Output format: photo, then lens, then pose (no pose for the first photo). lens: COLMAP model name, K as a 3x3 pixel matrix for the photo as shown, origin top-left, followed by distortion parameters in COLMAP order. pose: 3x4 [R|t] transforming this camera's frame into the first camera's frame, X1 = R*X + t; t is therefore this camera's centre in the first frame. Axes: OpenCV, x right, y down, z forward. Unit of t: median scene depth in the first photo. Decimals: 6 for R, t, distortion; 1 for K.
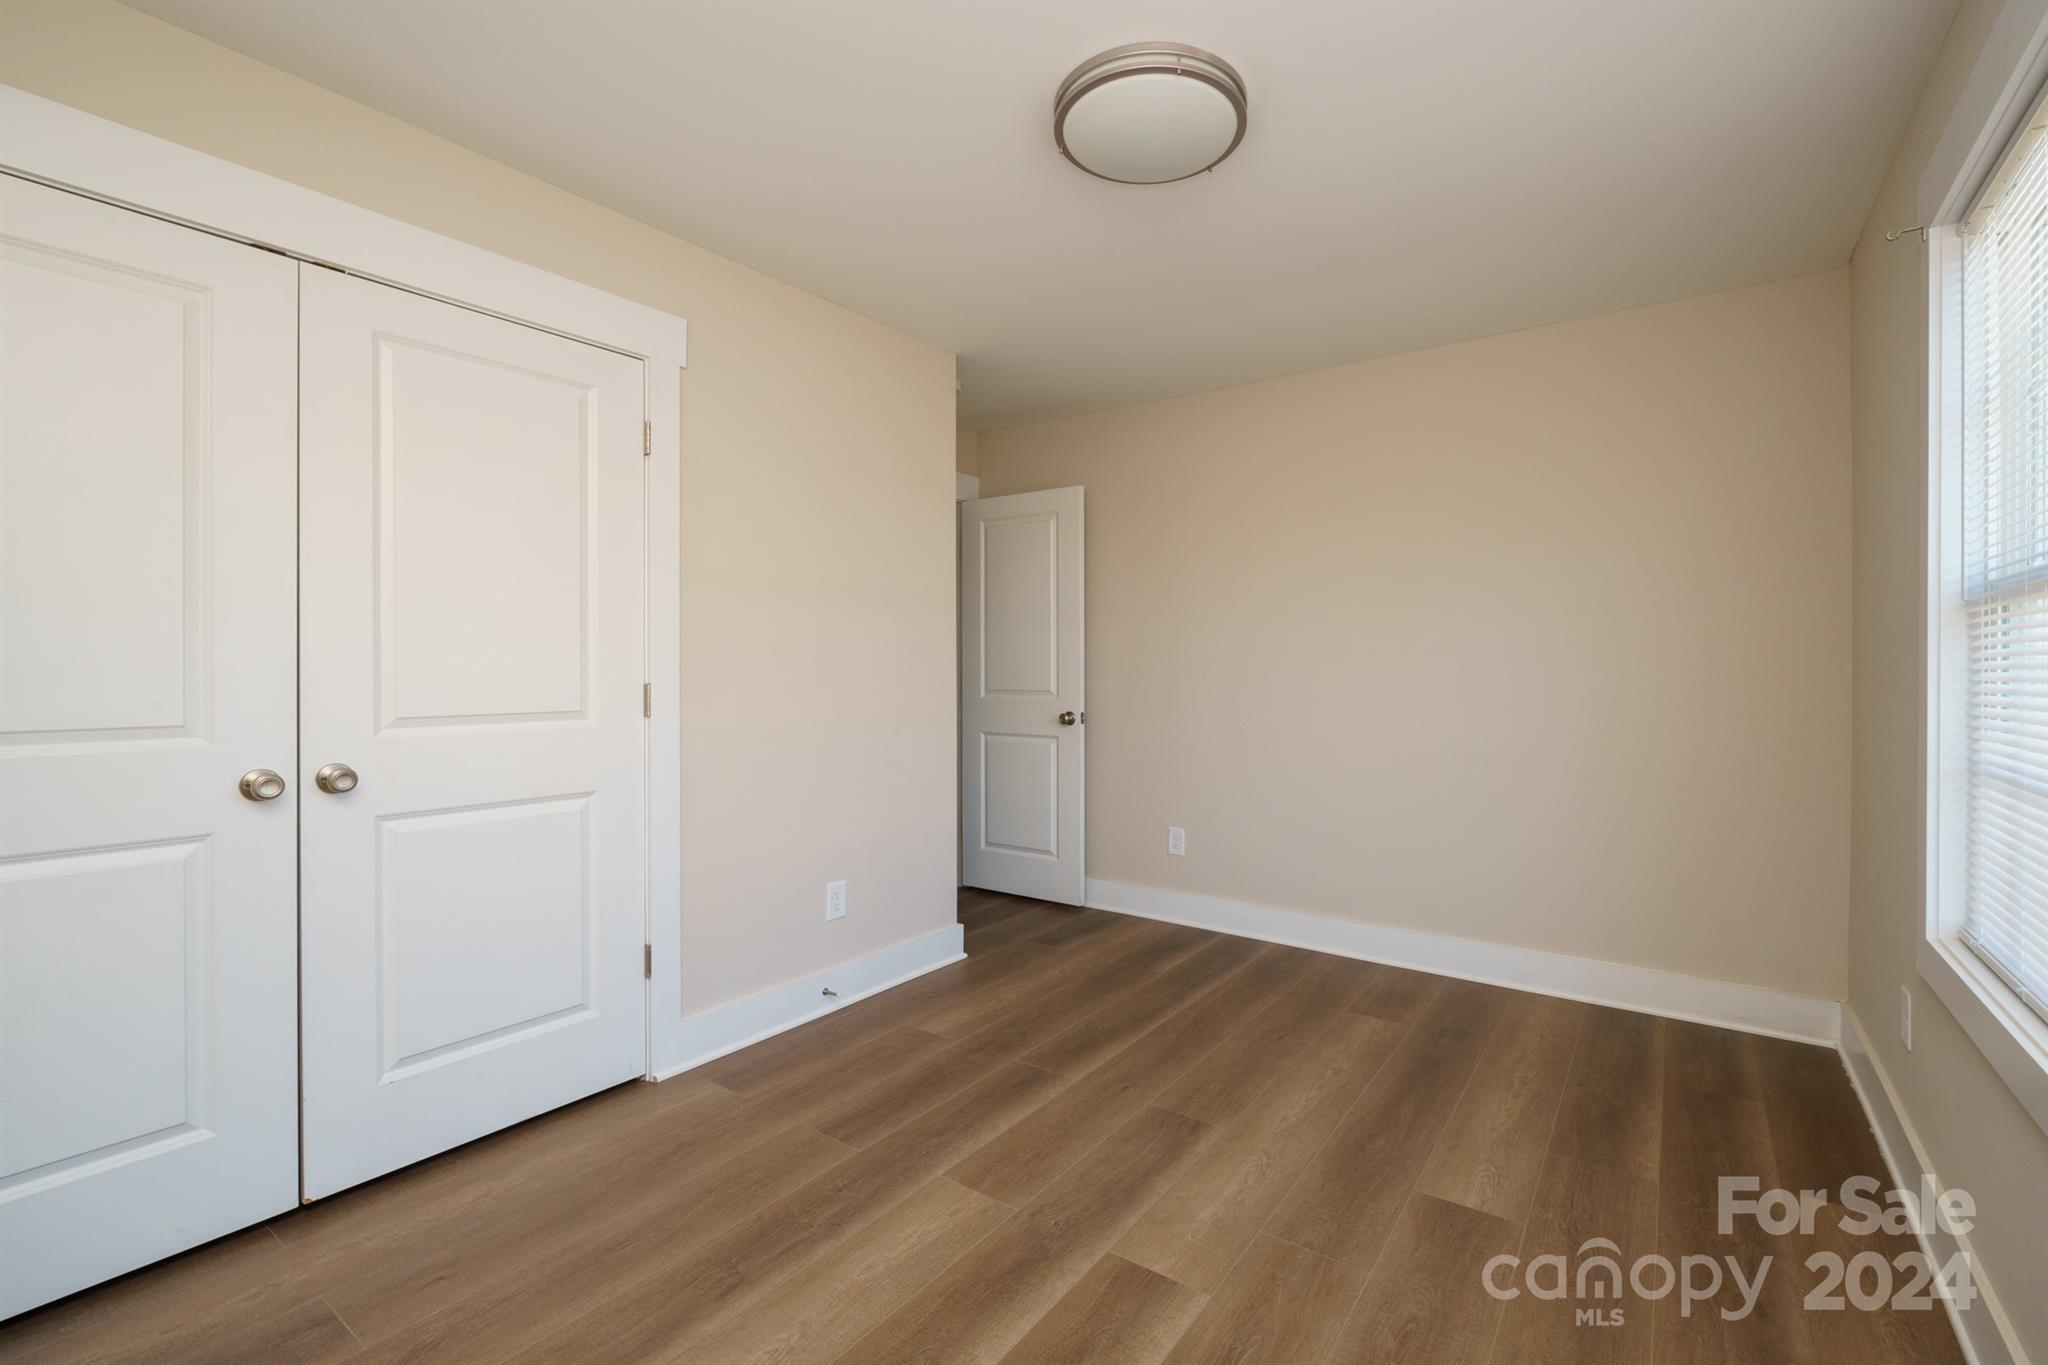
lens RADIAL K [[876.2, 0, 1077.1], [0, 876.2, 672.7], [0, 0, 1]] dist [-0.002856, -0.000568]
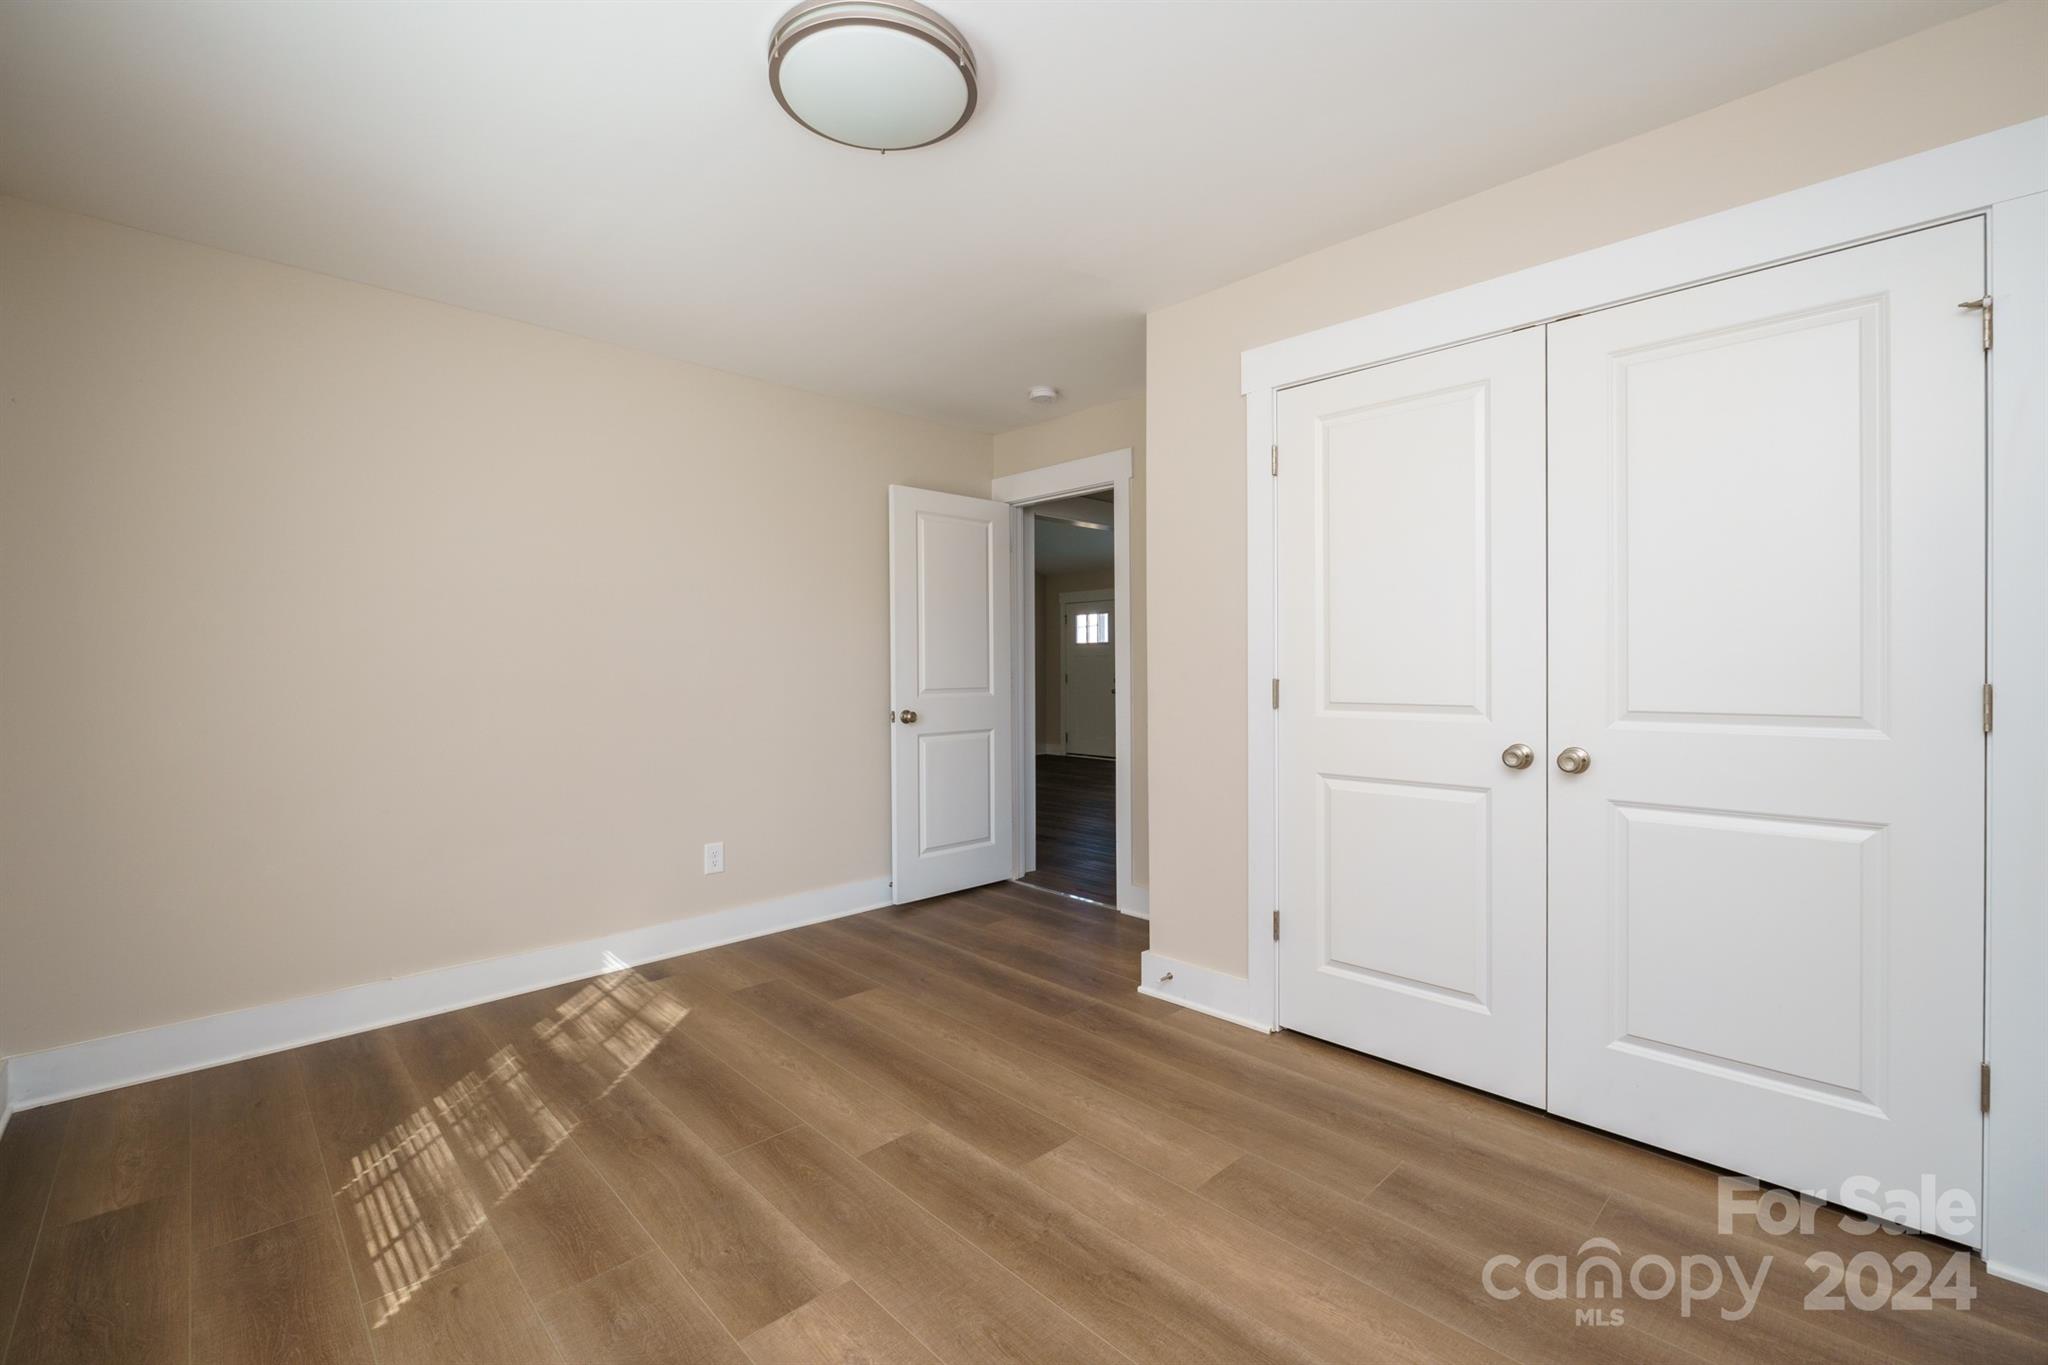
lens RADIAL K [[856.2, 0, 1018.7], [0, 856.2, 672.7], [0, 0, 1]] dist [-0.003087, -0.000385]
pose [[-0.192674, 0.007848, -0.981231, 0.307809], [0.003866, 0.999966, 0.007238, -0.003884], [0.981255, -0.002399, -0.192698, 0.388316]]
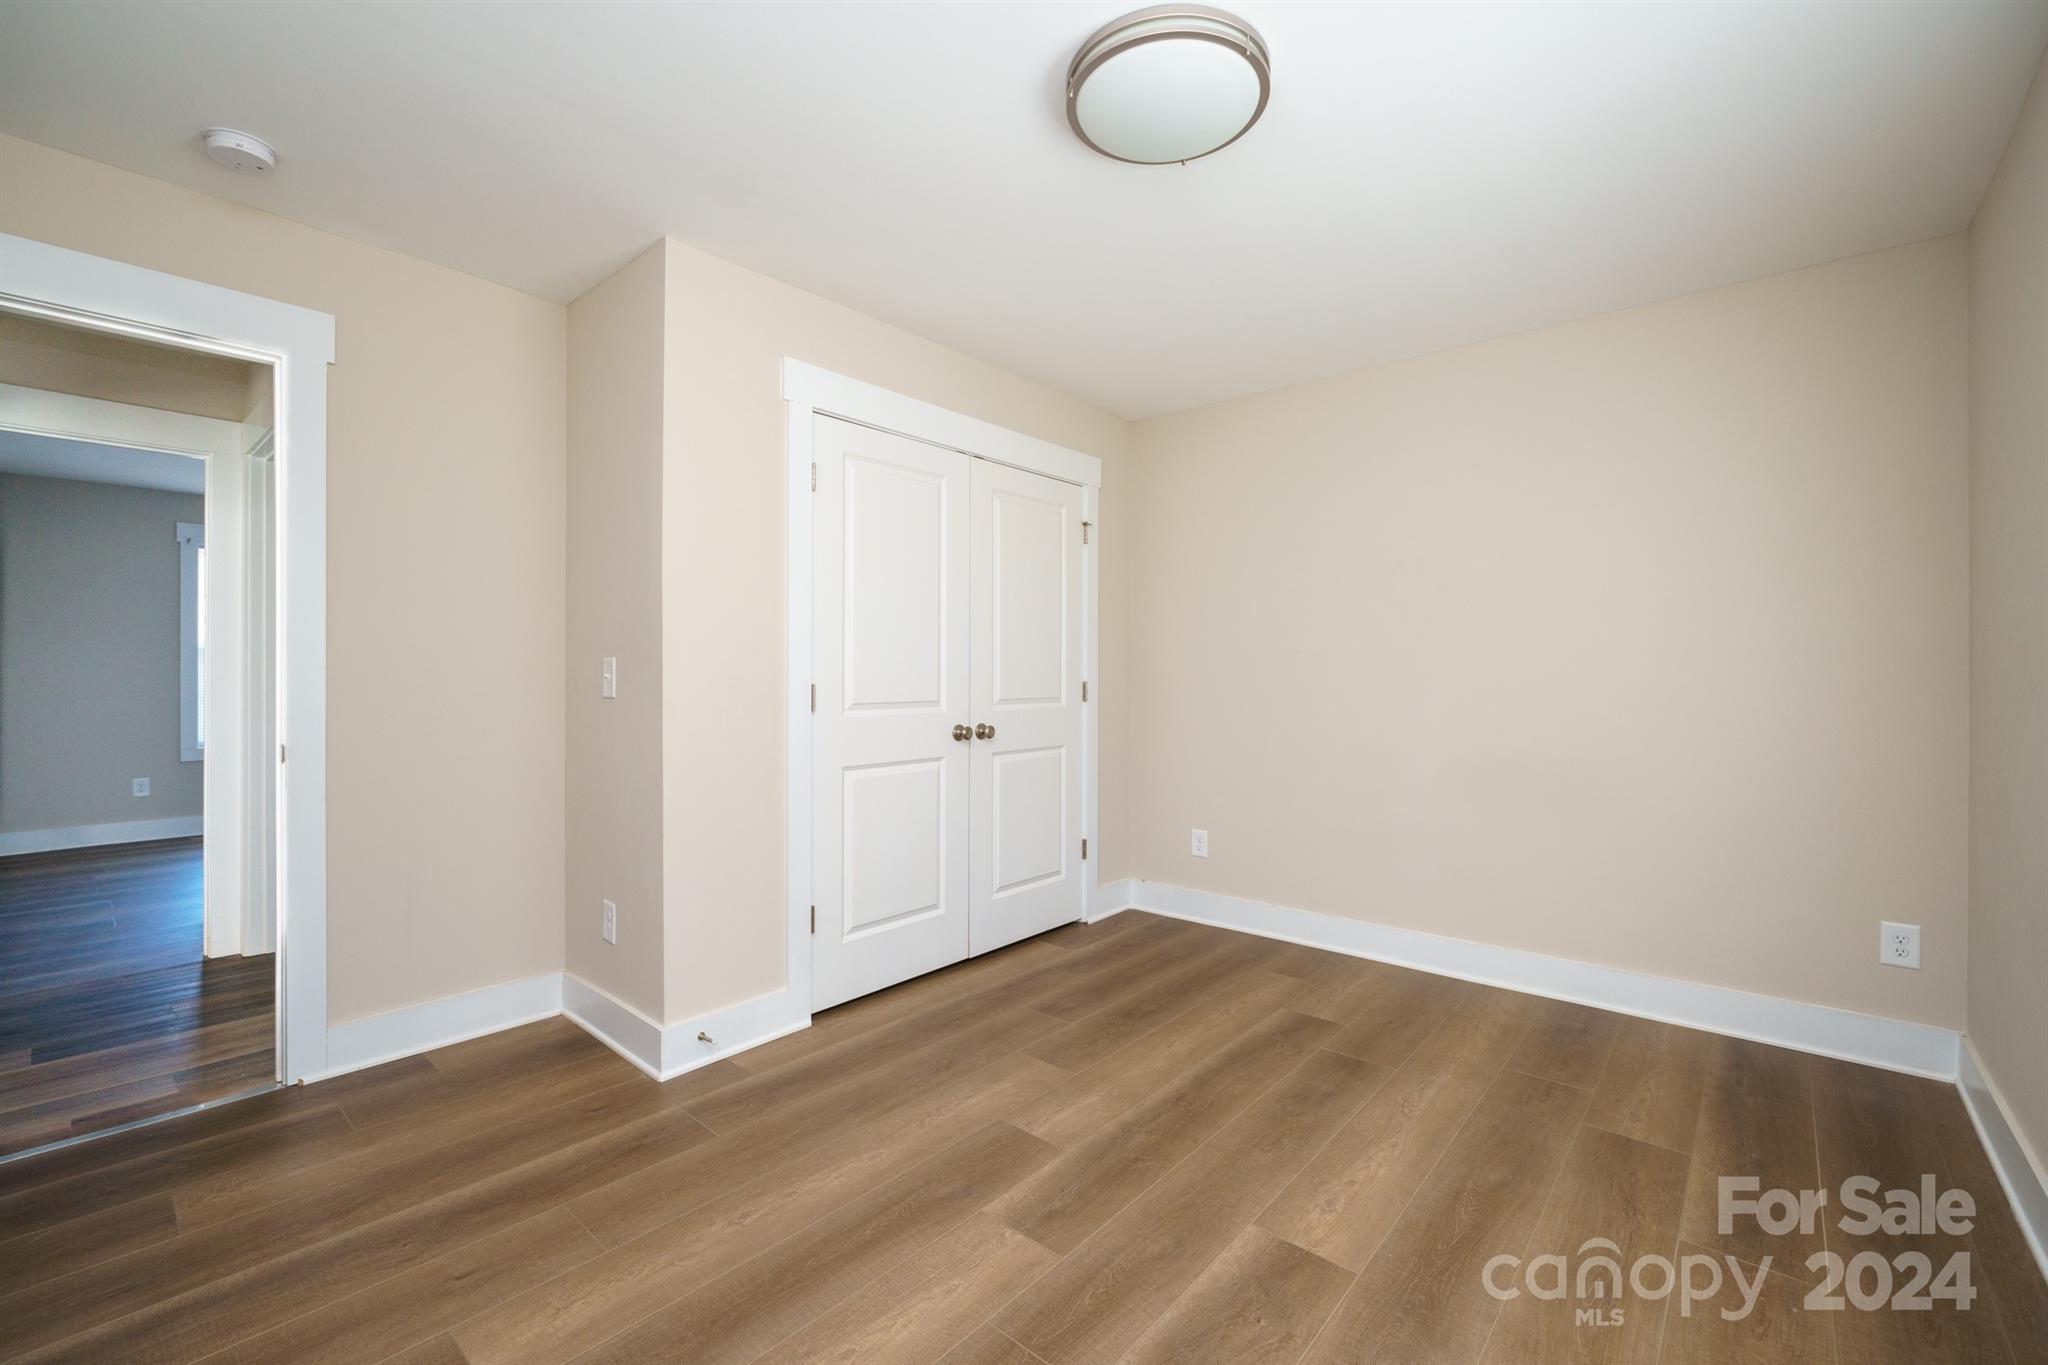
lens RADIAL K [[856.2, 0, 1018.7], [0, 856.2, 672.7], [0, 0, 1]] dist [-0.003087, -0.000385]
pose [[0.993094, 0.002505, -0.117297, -0.423423], [-0.002741, 0.999995, -0.001855, -0.000932], [0.117292, 0.002164, 0.993095, -0.616487]]
